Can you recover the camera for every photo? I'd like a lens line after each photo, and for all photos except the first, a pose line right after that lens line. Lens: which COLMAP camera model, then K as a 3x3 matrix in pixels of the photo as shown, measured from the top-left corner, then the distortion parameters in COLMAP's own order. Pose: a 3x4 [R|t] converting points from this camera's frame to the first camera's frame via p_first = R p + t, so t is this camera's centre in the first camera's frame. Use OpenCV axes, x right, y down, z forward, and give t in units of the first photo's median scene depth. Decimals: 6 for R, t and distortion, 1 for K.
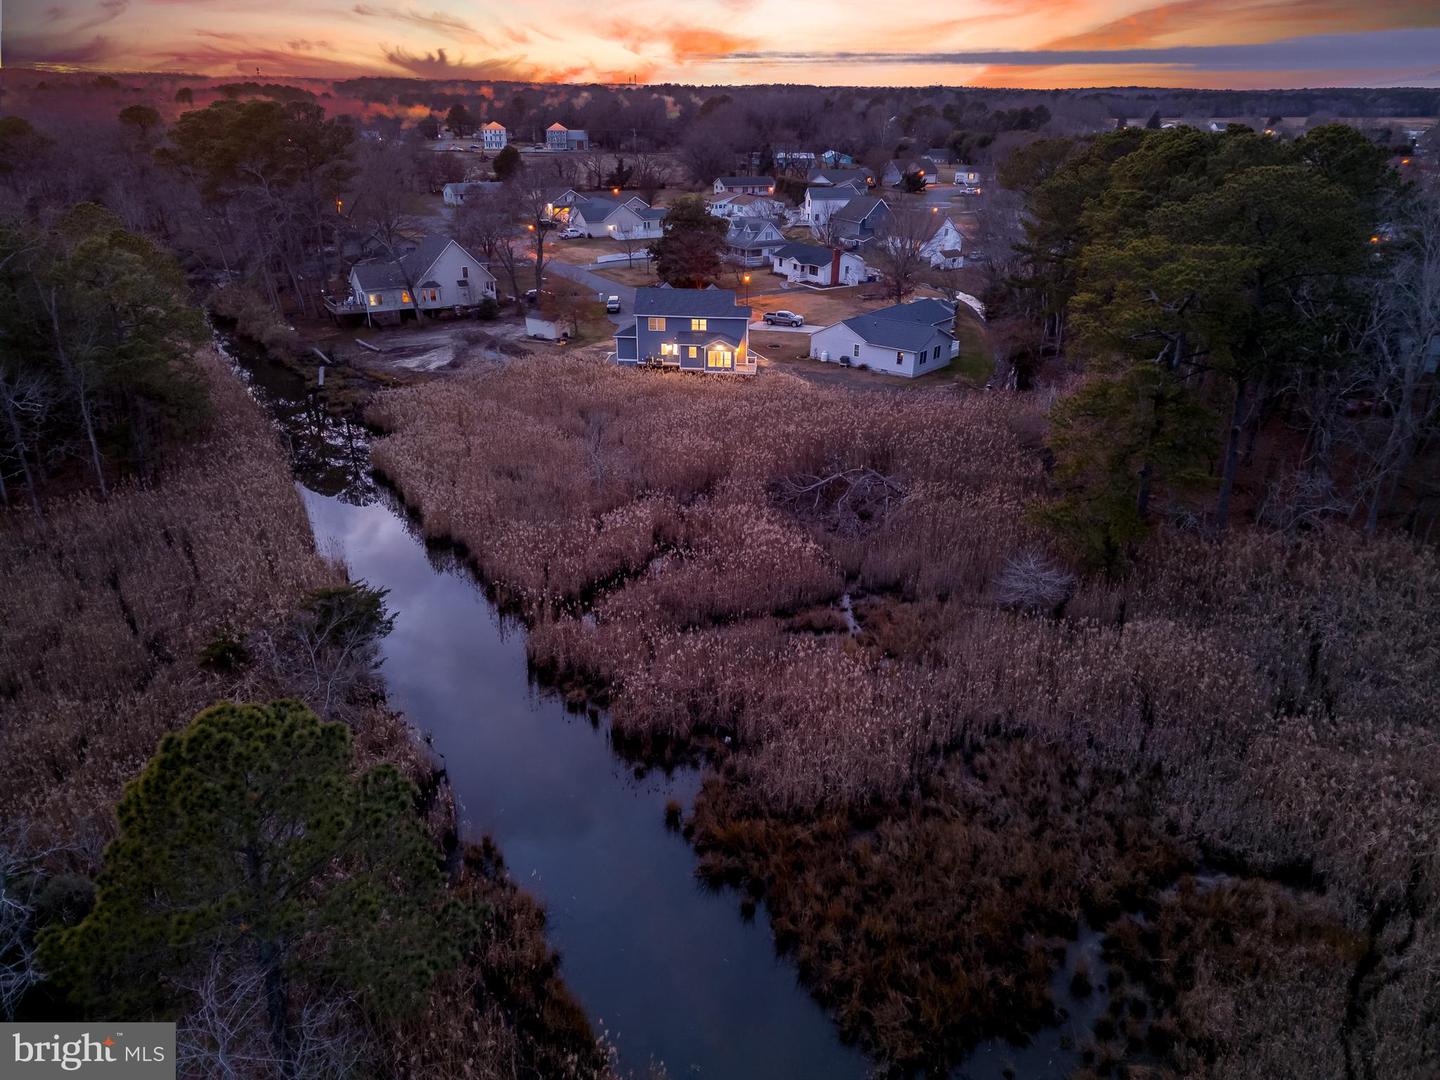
lens RADIAL K [[988.0, 0, 715.4], [0, 988.0, 547.0], [0, 0, 1]] dist [0.051509, -0.003931]
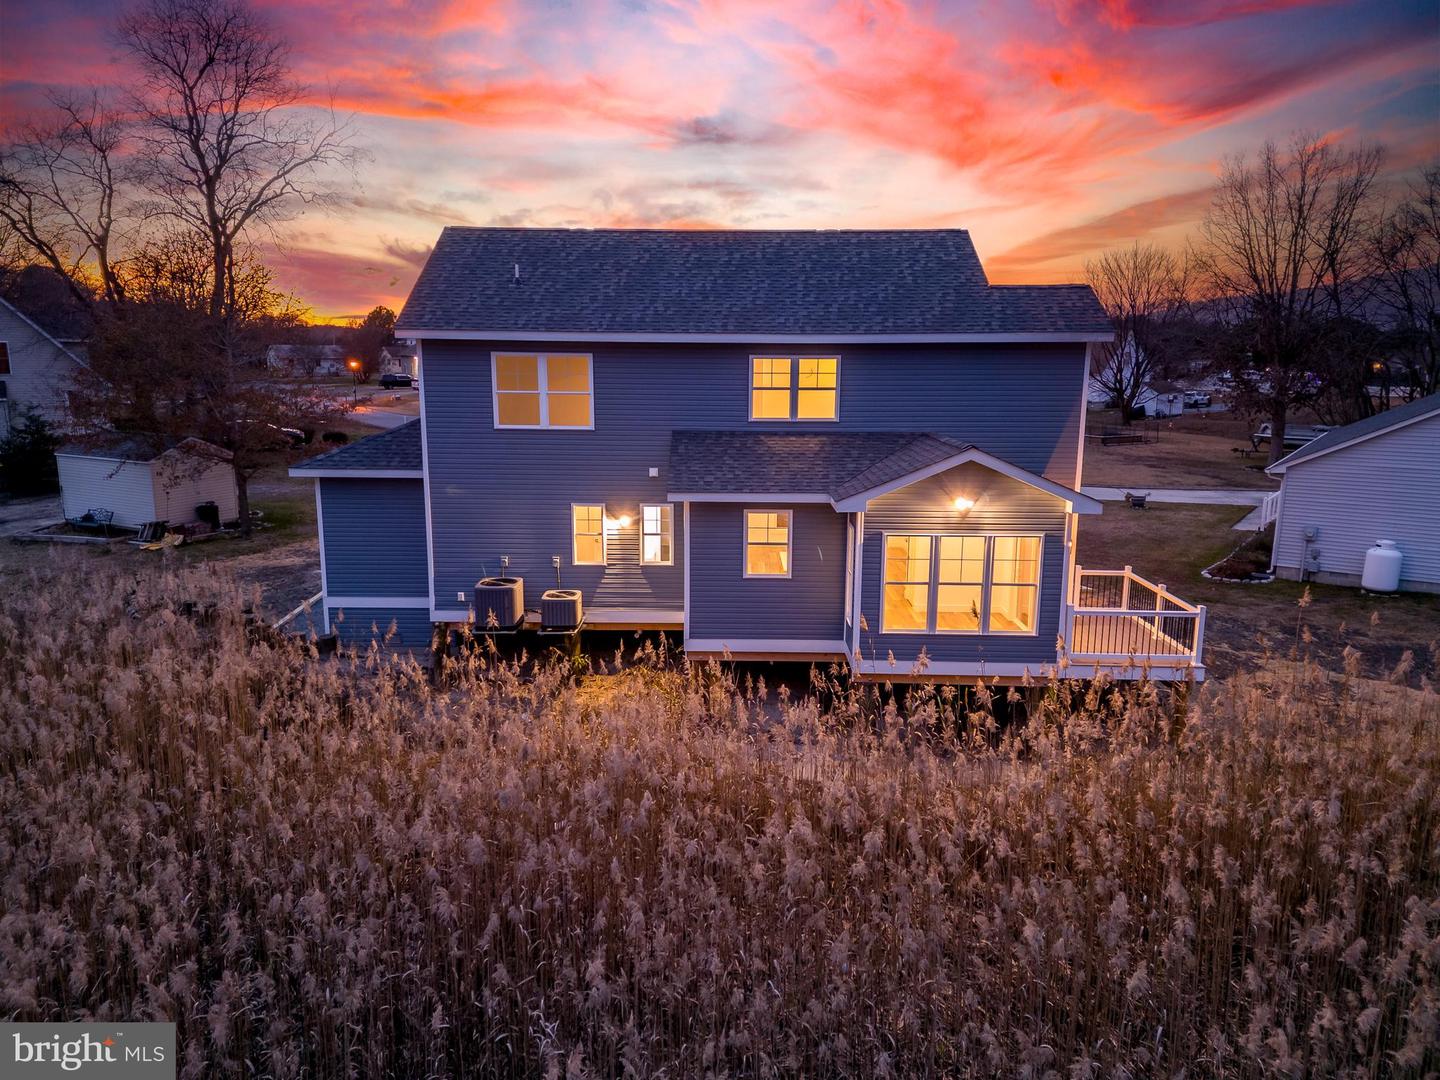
lens RADIAL K [[994.4, 0, 716.4], [0, 994.4, 532.5], [0, 0, 1]] dist [0.079148, -0.063468]
pose [[0.998084, -0.017472, 0.059354, -0.038765], [0.031756, 0.967964, -0.249072, -0.152848], [-0.053101, 0.250480, 0.966664, 0.811288]]
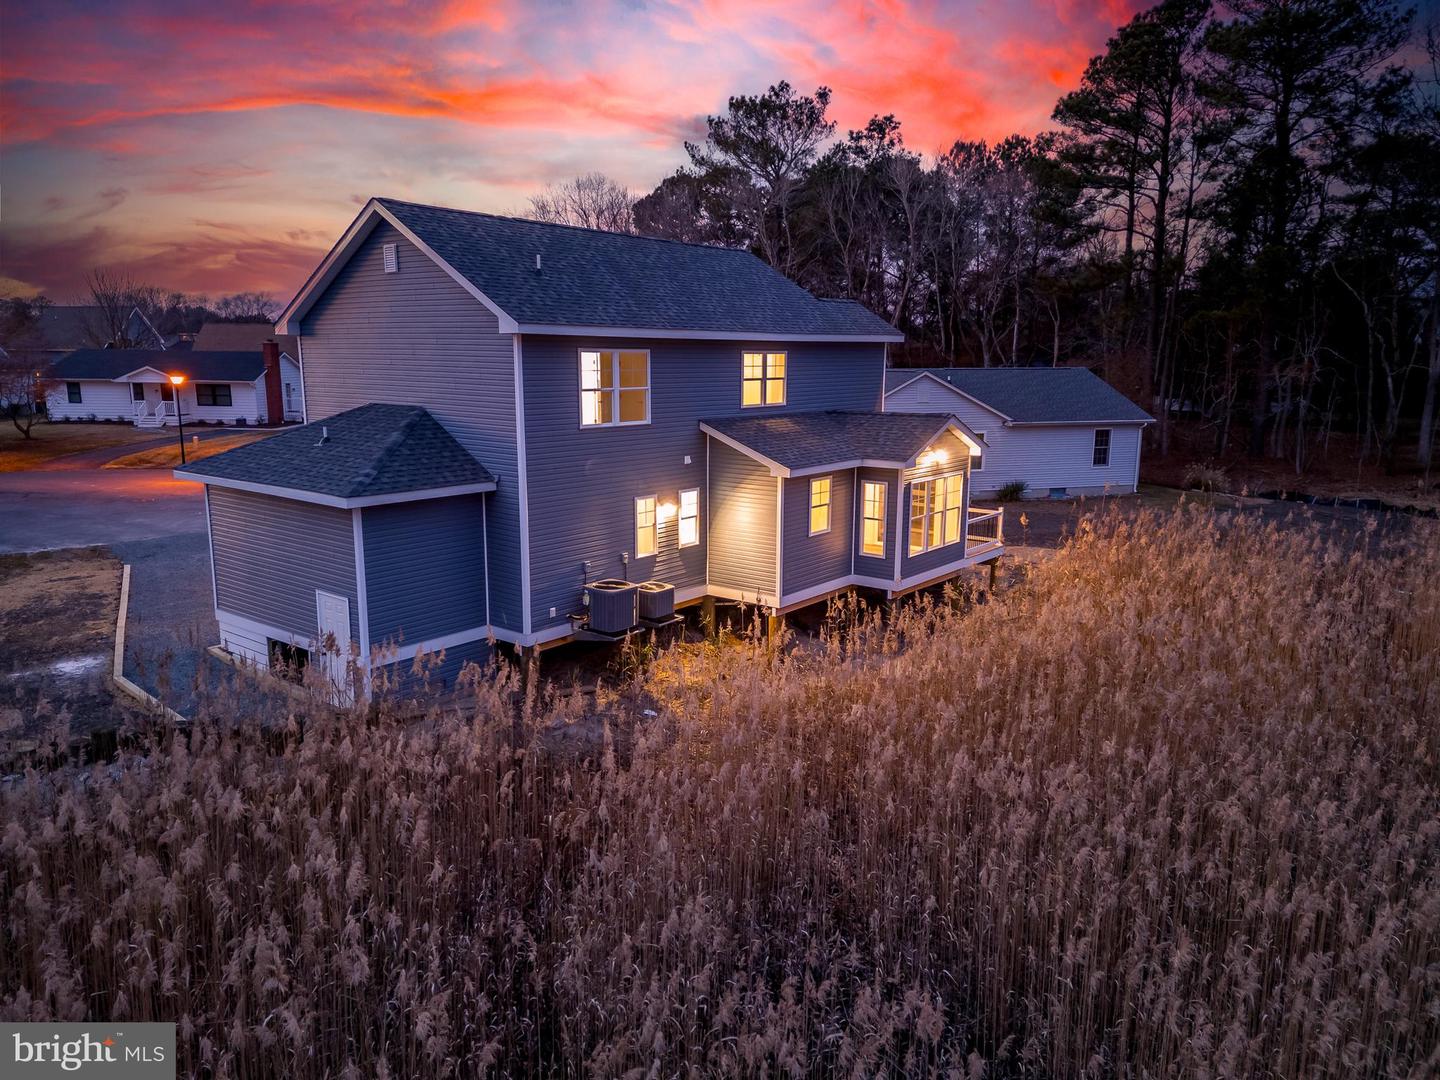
lens RADIAL K [[994.4, 0, 716.4], [0, 994.4, 532.5], [0, 0, 1]] dist [0.079148, -0.063468]
pose [[0.563521, -0.155268, 0.811379, -0.183037], [0.347201, 0.935734, -0.062073, -0.179035], [-0.749597, 0.316691, 0.581215, 0.865961]]
